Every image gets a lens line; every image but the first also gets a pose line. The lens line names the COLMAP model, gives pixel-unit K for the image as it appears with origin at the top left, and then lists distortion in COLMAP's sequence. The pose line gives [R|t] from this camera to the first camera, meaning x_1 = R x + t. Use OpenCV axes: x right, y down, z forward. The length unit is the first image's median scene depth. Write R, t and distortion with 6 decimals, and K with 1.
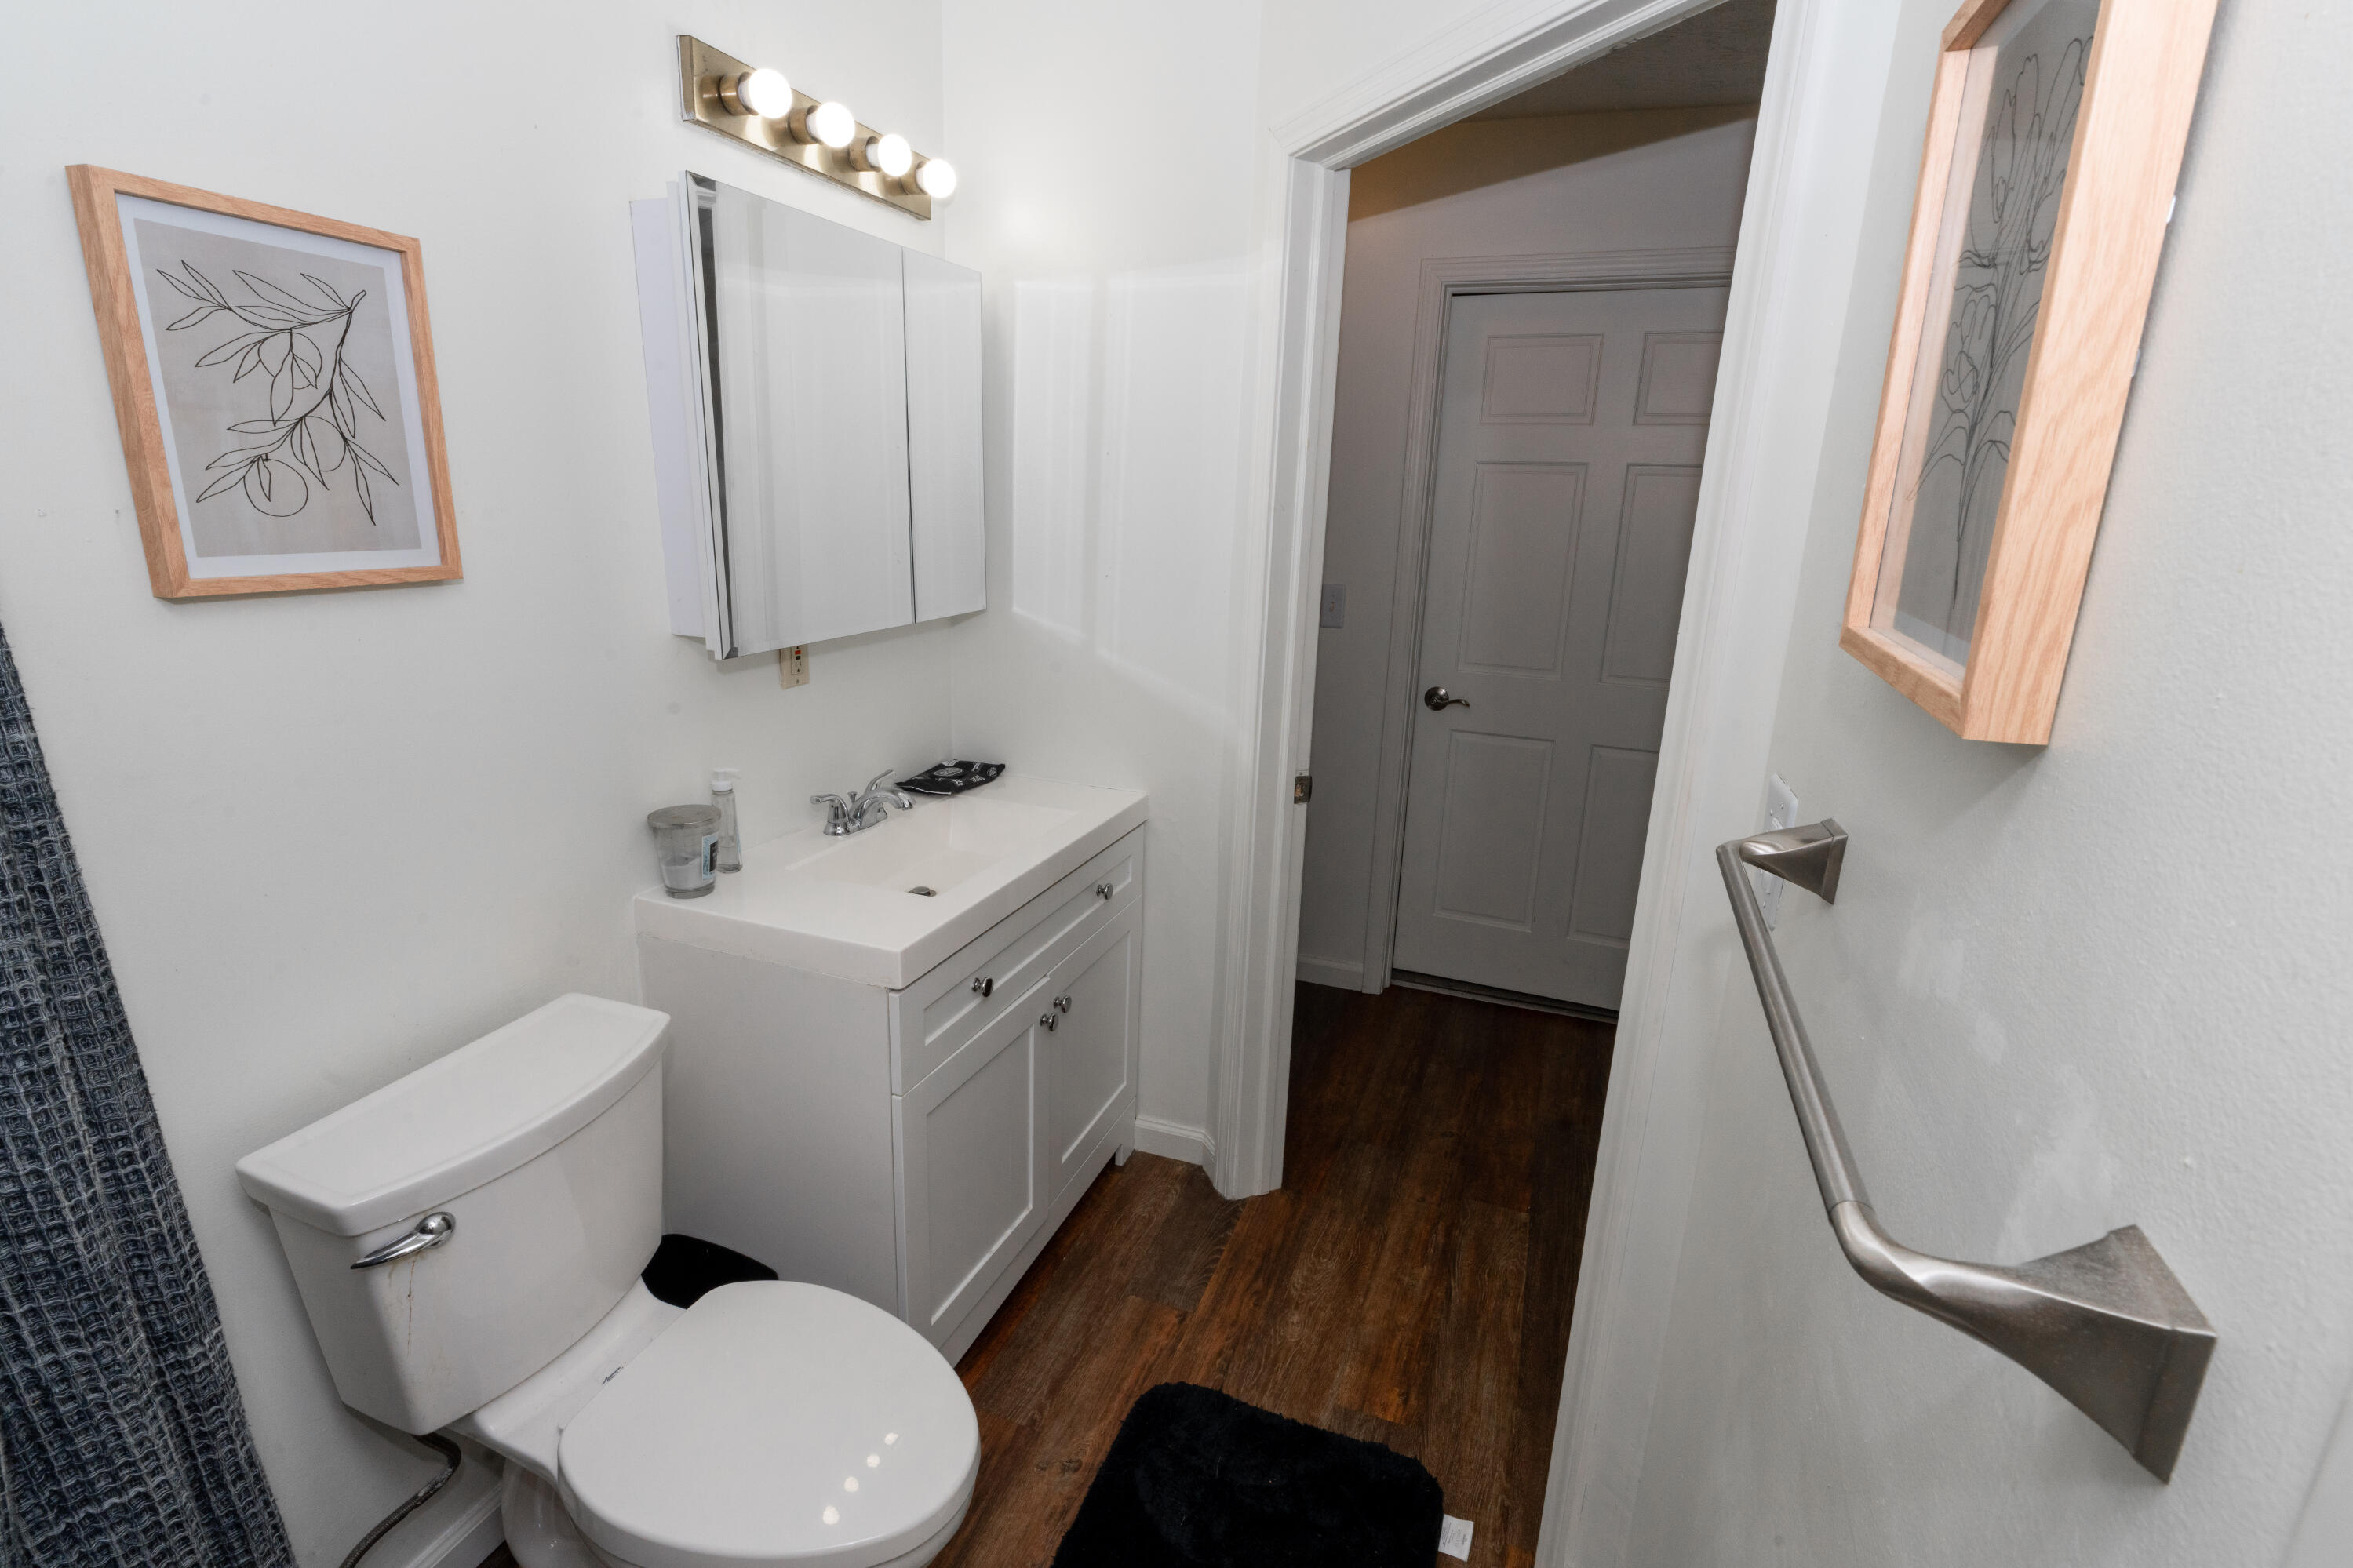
lens RADIAL K [[1057.4, 0, 1170.0], [0, 1057.4, 782.8], [0, 0, 1]] dist [-0.008274, 0.001661]
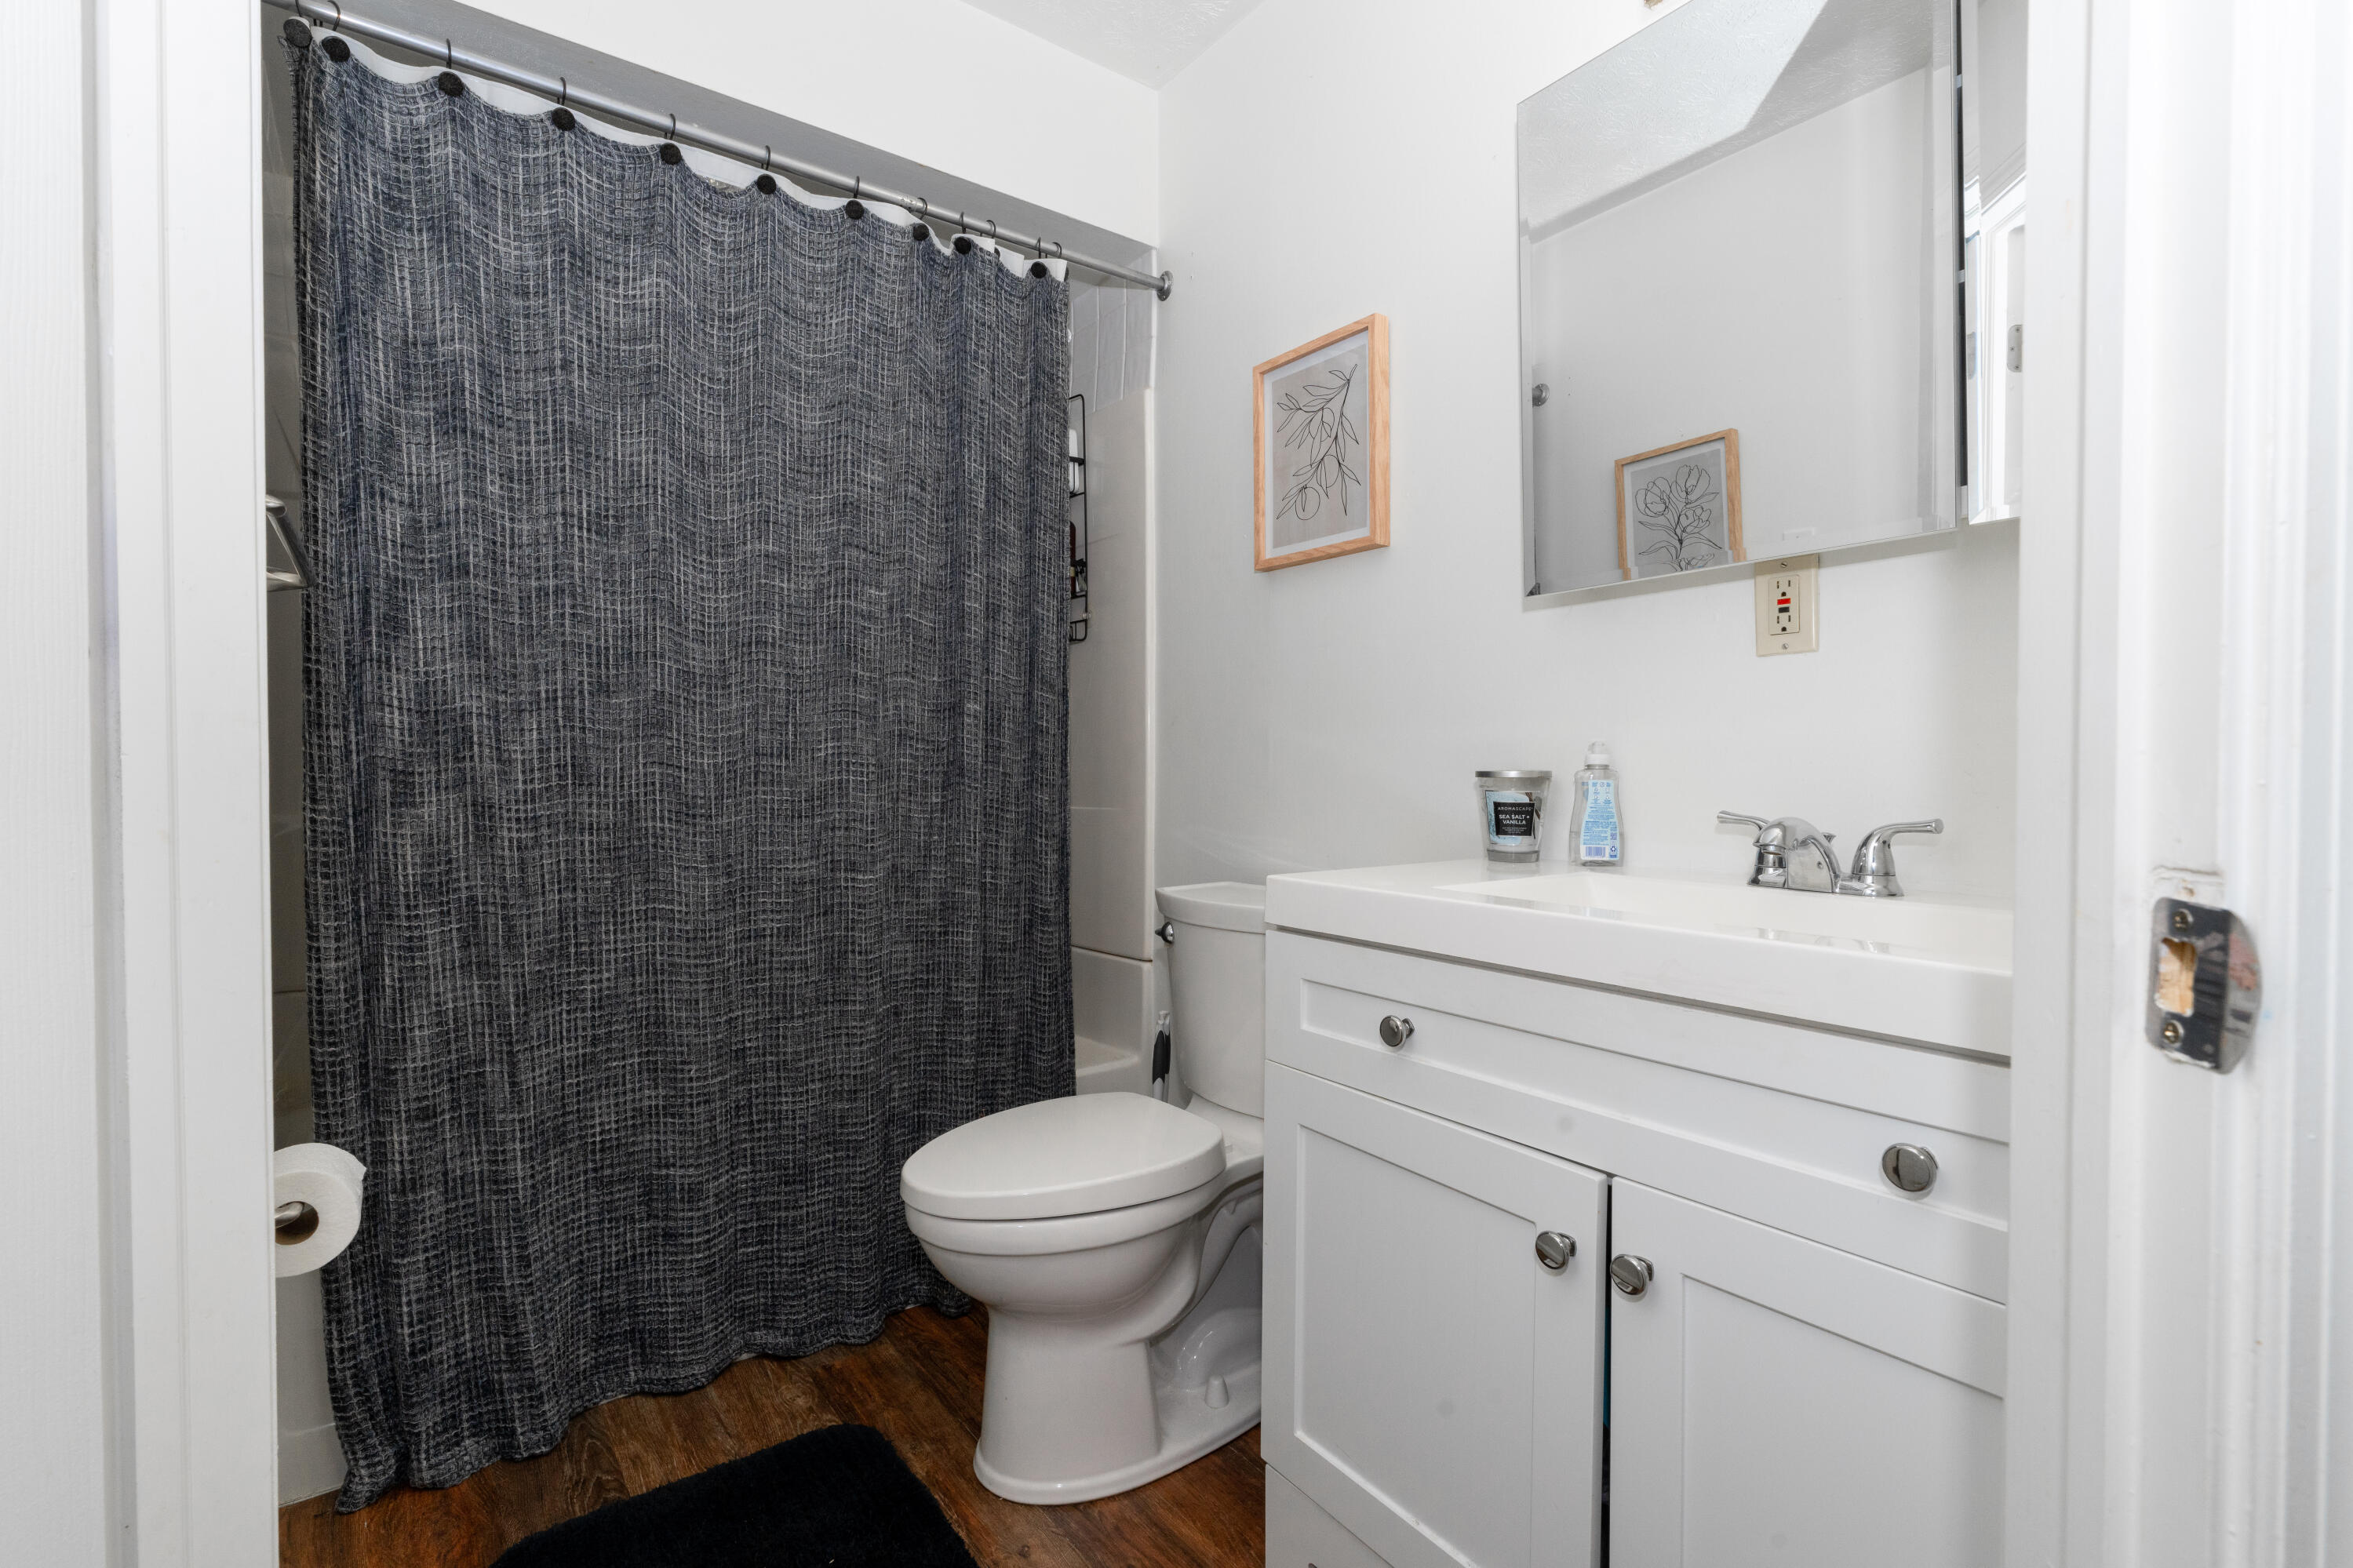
lens RADIAL K [[1057.4, 0, 1170.0], [0, 1057.4, 782.8], [0, 0, 1]] dist [-0.008274, 0.001661]
pose [[-0.529563, -0.014848, -0.848141, 0.662826], [-0.236284, 0.962857, 0.130675, -0.014758], [0.814698, 0.269603, -0.513402, 1.691029]]
